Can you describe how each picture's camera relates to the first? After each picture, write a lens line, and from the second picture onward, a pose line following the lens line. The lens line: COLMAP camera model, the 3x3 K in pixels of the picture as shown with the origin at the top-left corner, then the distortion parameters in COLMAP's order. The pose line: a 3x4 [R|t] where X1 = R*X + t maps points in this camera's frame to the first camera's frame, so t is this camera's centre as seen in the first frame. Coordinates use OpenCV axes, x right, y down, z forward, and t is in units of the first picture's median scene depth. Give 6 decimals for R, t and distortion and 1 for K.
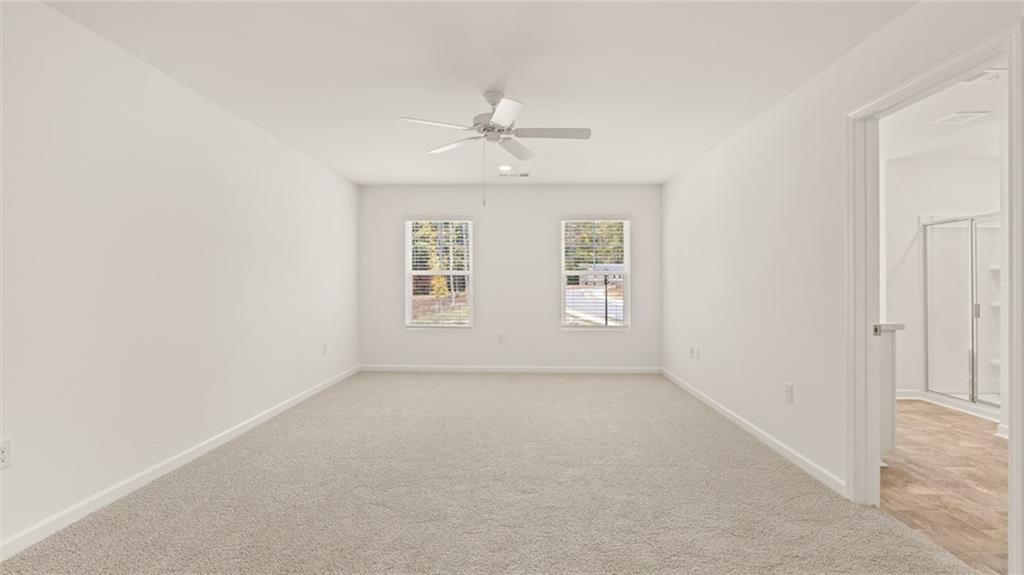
lens RADIAL K [[489.9, 0, 512.0], [0, 489.9, 287.5], [0, 0, 1]] dist [0.000761, 0.000707]
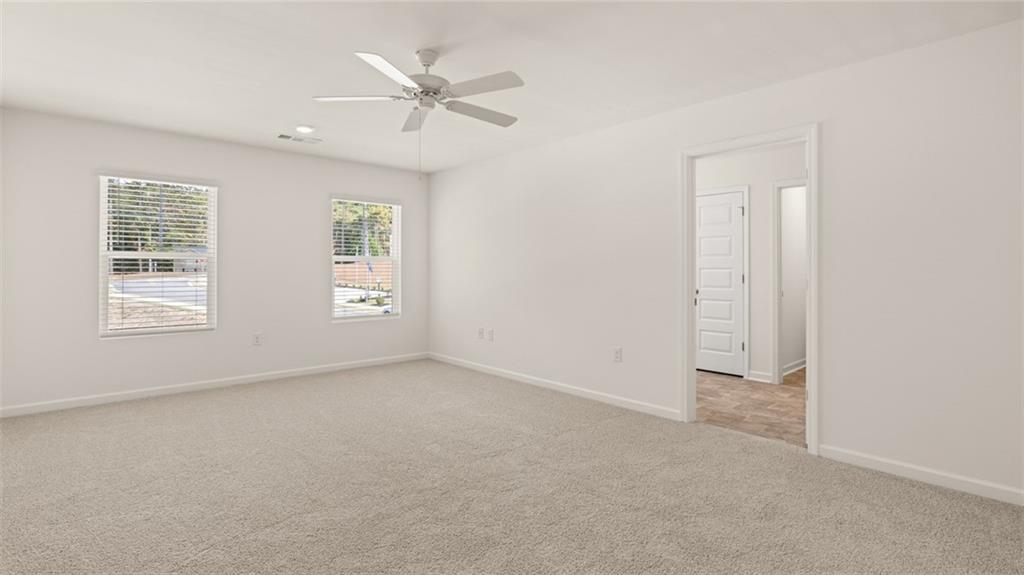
lens RADIAL K [[489.9, 0, 512.0], [0, 489.9, 287.5], [0, 0, 1]] dist [0.000761, 0.000707]
pose [[0.712086, -0.025096, 0.701644, -0.320631], [0.005423, 0.999528, 0.030246, -0.003431], [-0.702072, -0.017732, 0.711886, 0.161171]]
